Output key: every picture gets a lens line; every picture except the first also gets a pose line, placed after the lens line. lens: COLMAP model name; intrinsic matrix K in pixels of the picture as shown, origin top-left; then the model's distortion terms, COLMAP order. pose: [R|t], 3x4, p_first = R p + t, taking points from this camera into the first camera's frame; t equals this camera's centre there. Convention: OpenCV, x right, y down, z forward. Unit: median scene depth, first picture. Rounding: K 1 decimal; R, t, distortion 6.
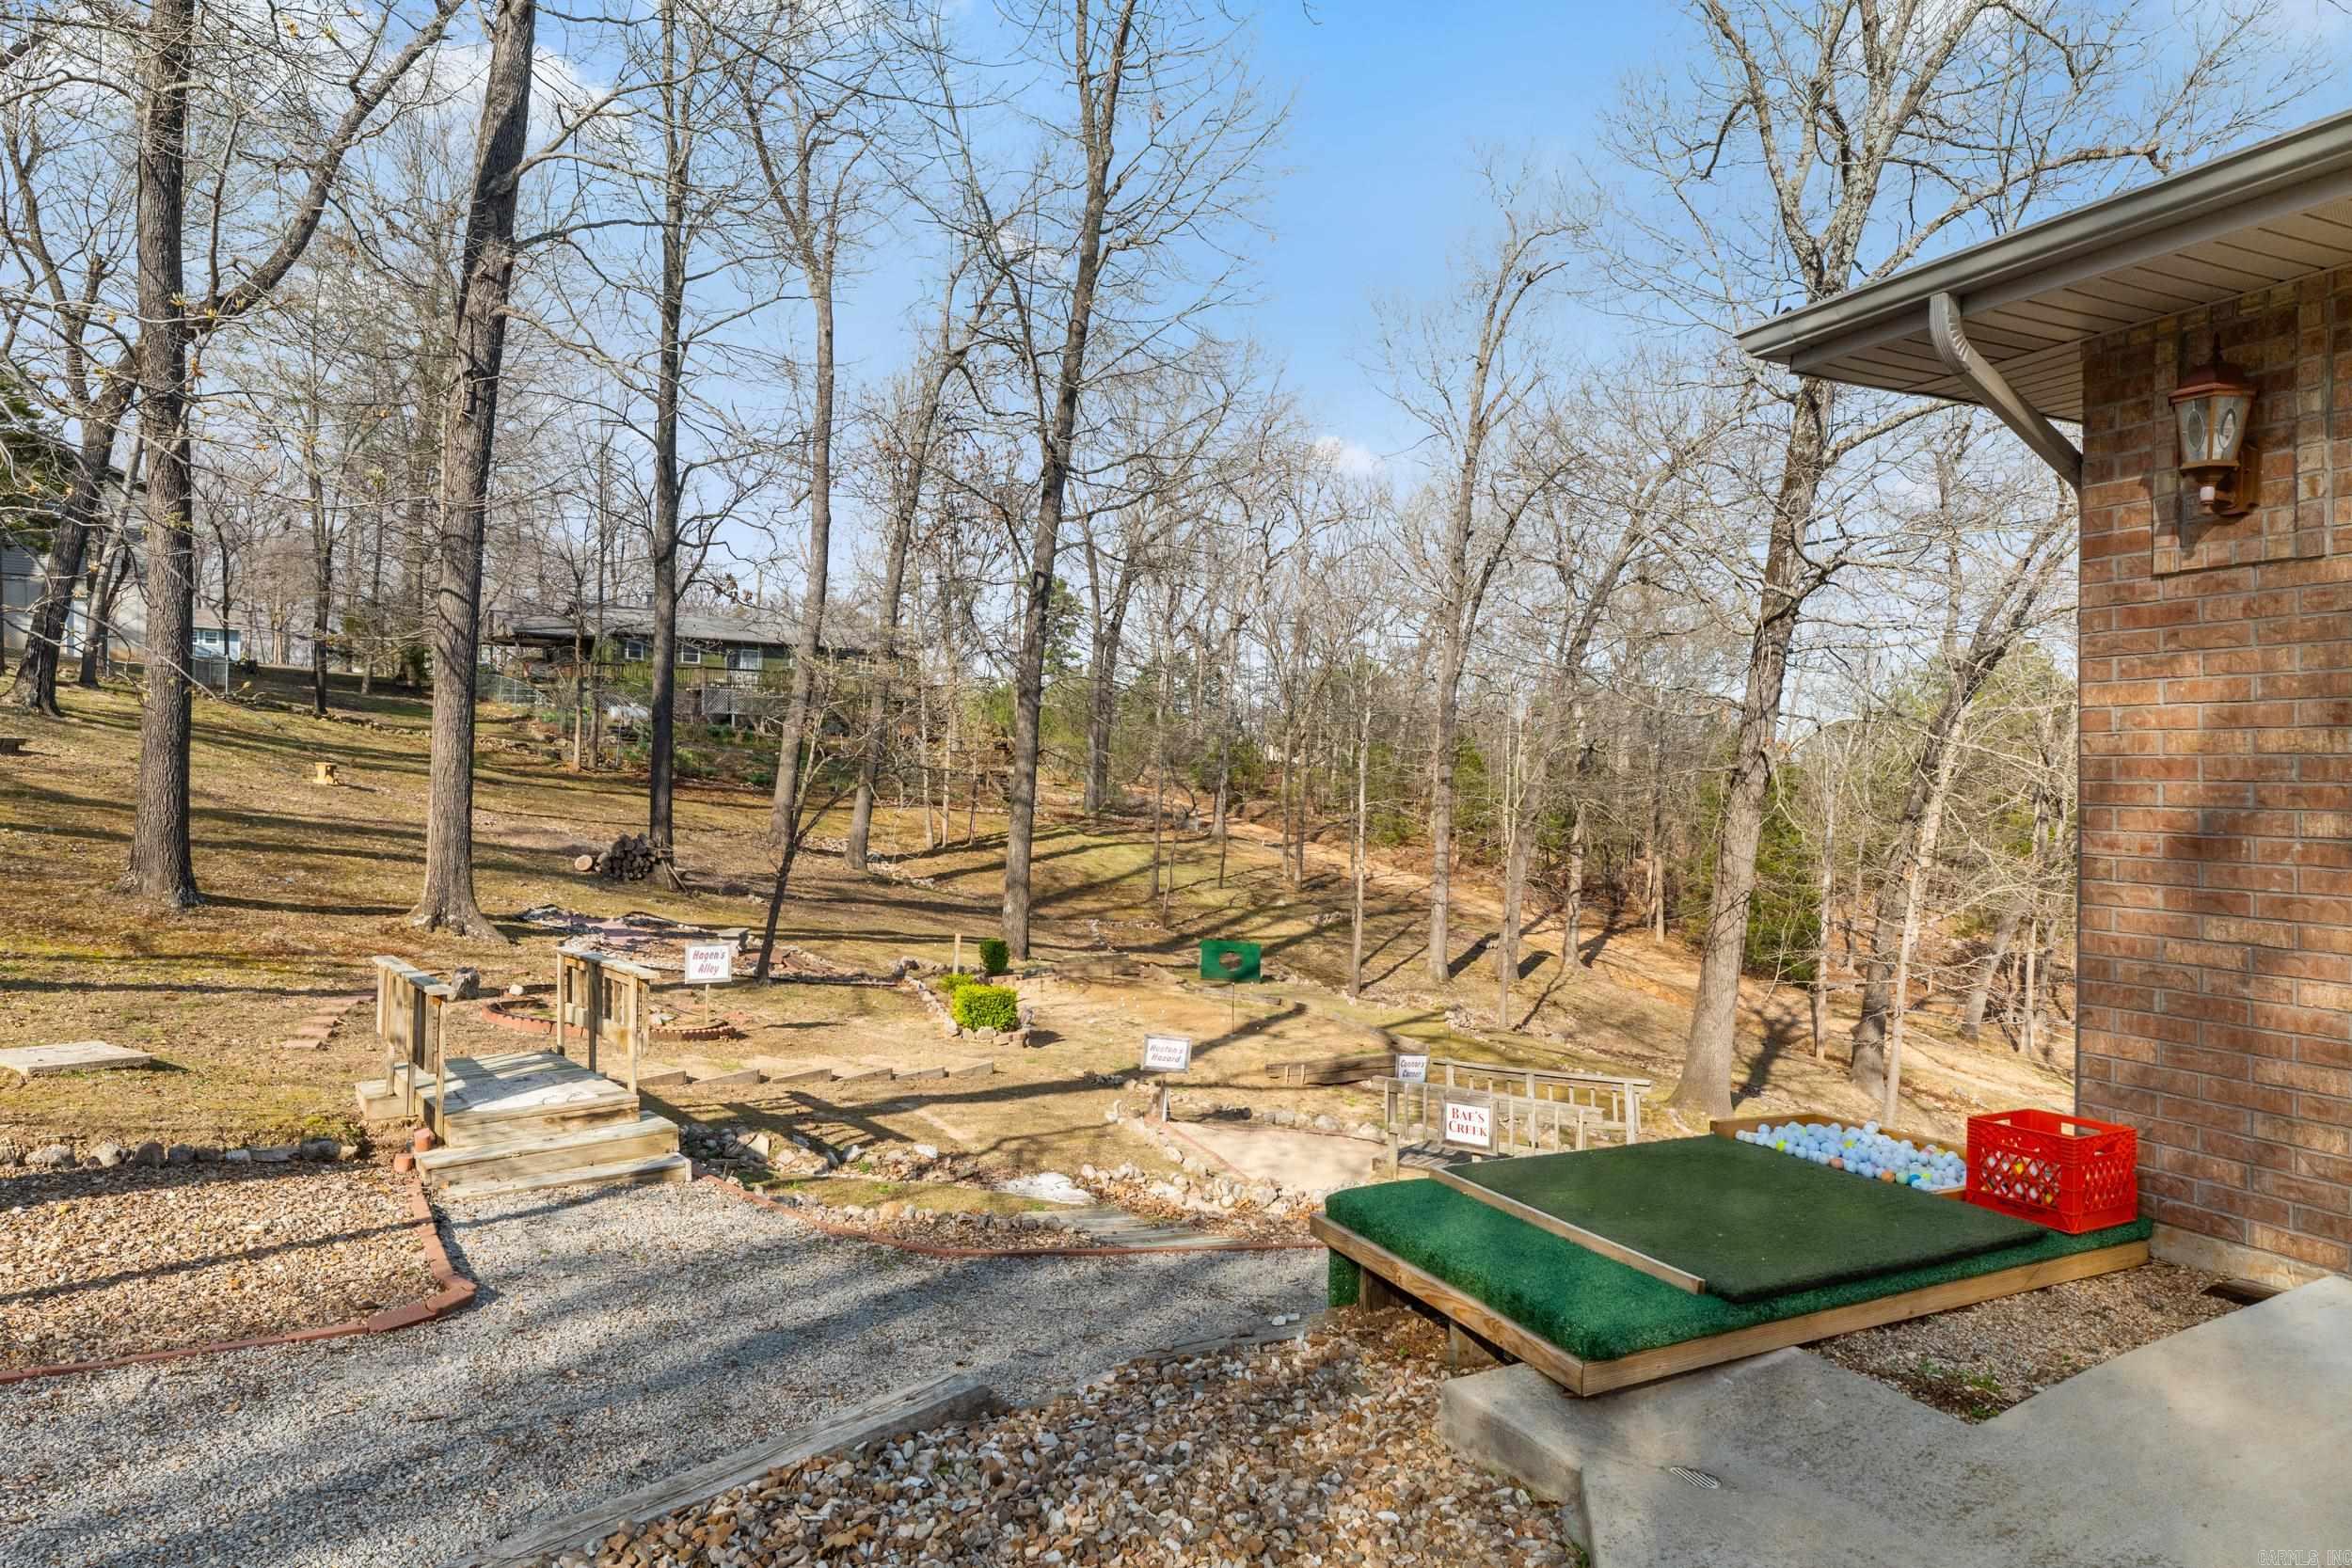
lens RADIAL K [[1457.6, 0, 1175.0], [0, 1457.6, 783.6], [0, 0, 1]] dist [0.001046, -0.000047]
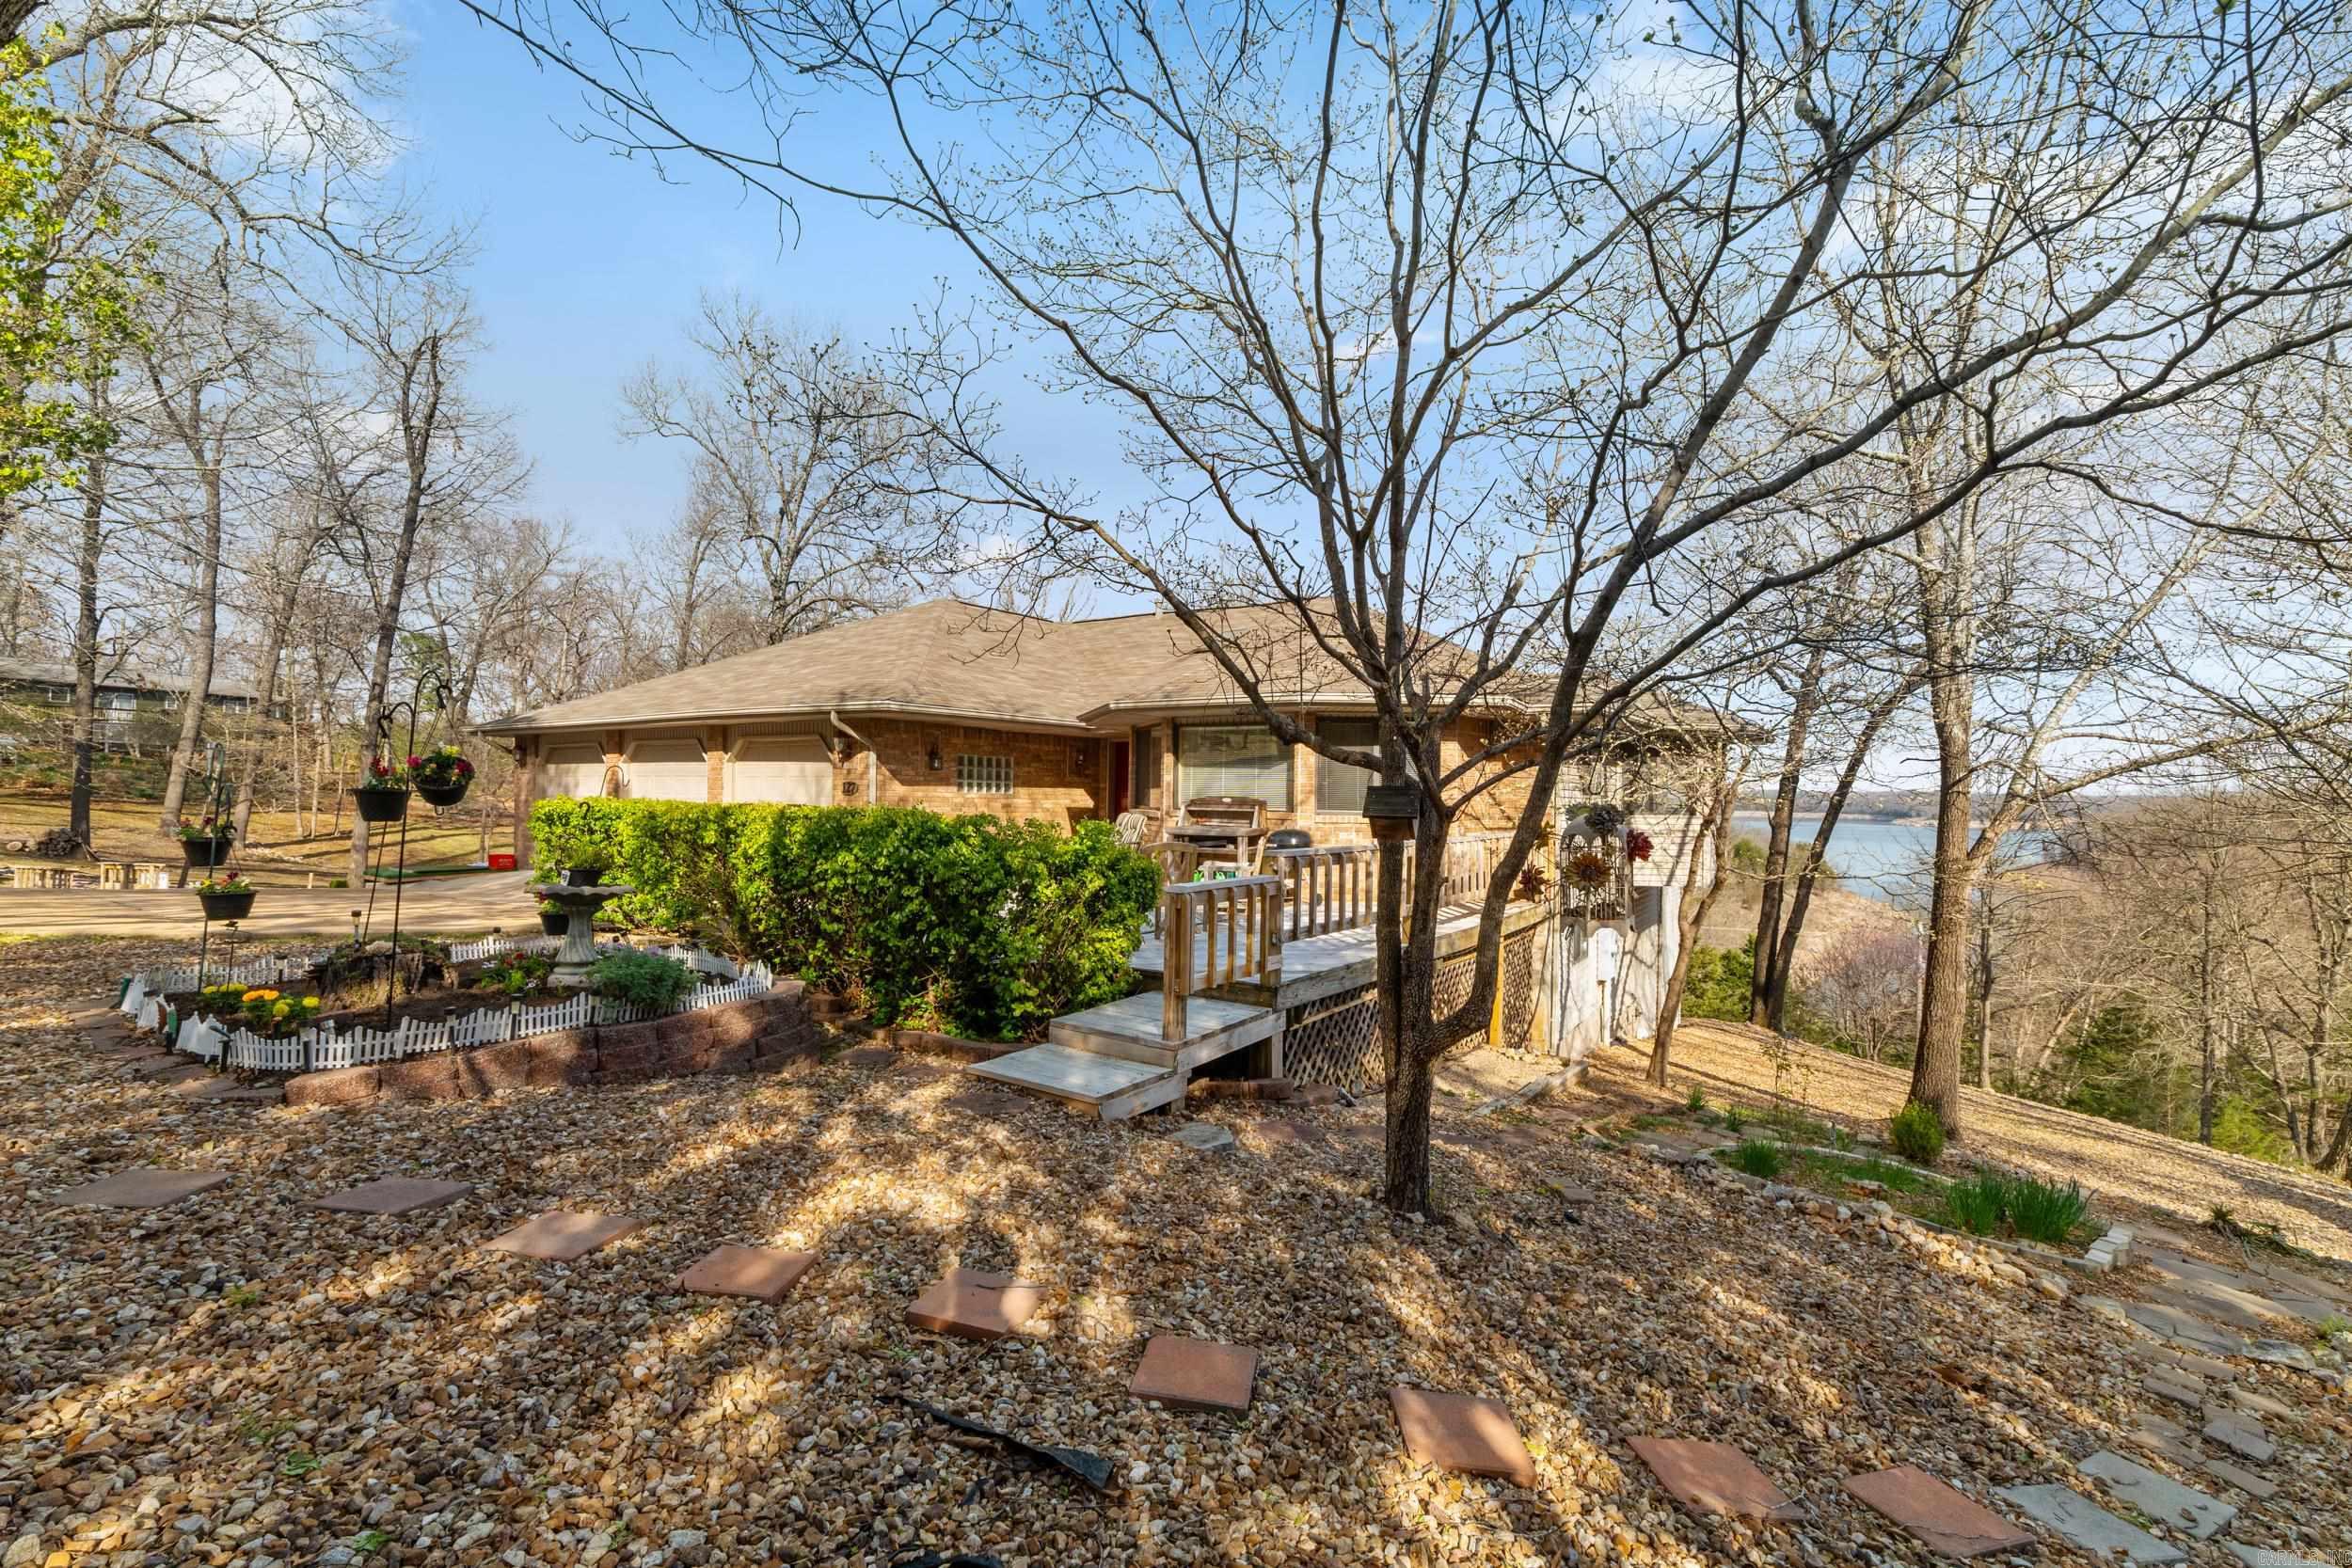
lens RADIAL K [[998.9, 0, 1174.0], [0, 998.9, 784.3], [0, 0, 1]] dist [0.006900, 0.000028]
pose [[0.856570, 0.005159, 0.516006, 0.084394], [-0.000481, 0.999958, -0.009200, -0.004752], [-0.516031, 0.007632, 0.856536, -0.441300]]
